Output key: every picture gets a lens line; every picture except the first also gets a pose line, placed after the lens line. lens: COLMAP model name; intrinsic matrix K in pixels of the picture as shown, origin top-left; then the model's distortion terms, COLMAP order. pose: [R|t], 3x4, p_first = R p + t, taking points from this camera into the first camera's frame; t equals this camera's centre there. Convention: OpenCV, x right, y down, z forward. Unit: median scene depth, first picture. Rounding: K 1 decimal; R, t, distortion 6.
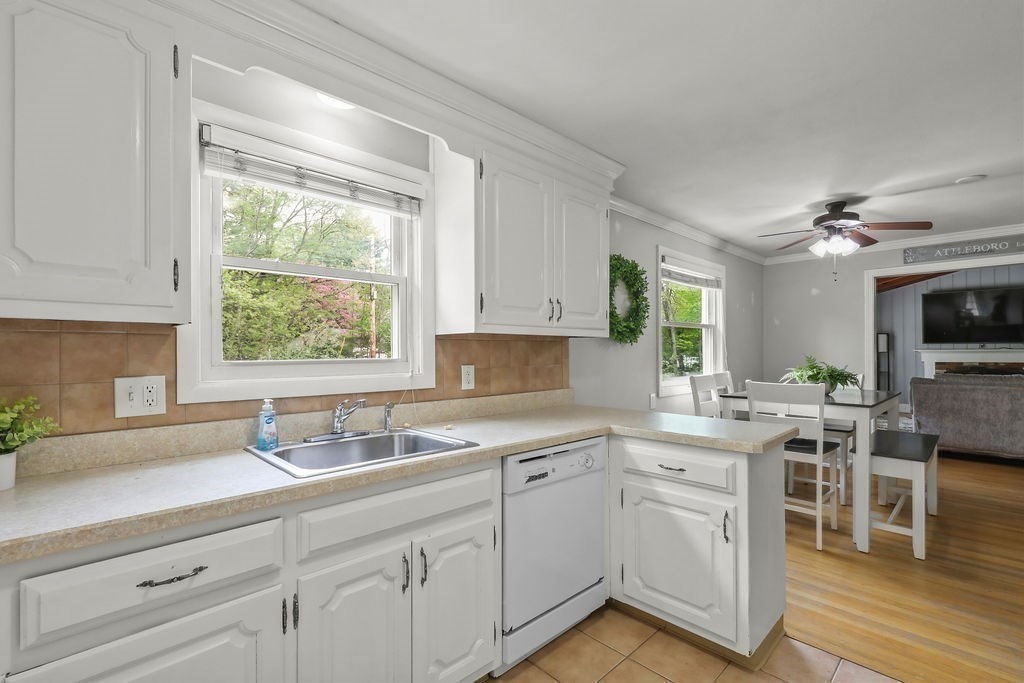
lens RADIAL K [[465.8, 0, 511.8], [0, 465.8, 347.9], [0, 0, 1]] dist [-0.003428, 0.001222]
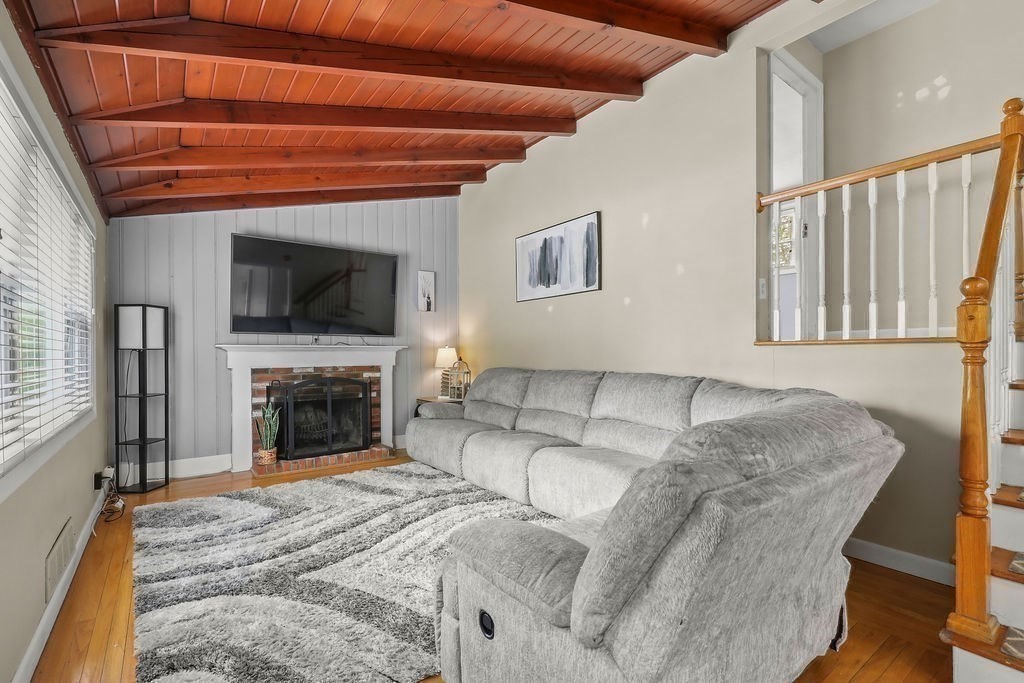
lens RADIAL K [[465.8, 0, 513.4], [0, 465.8, 349.5], [0, 0, 1]] dist [-0.003428, 0.001222]
pose [[0.120736, 0.004759, 0.992673, 0.423540], [-0.013914, 0.999898, -0.003101, 0.006686], [-0.992587, -0.013438, 0.120790, 0.640414]]
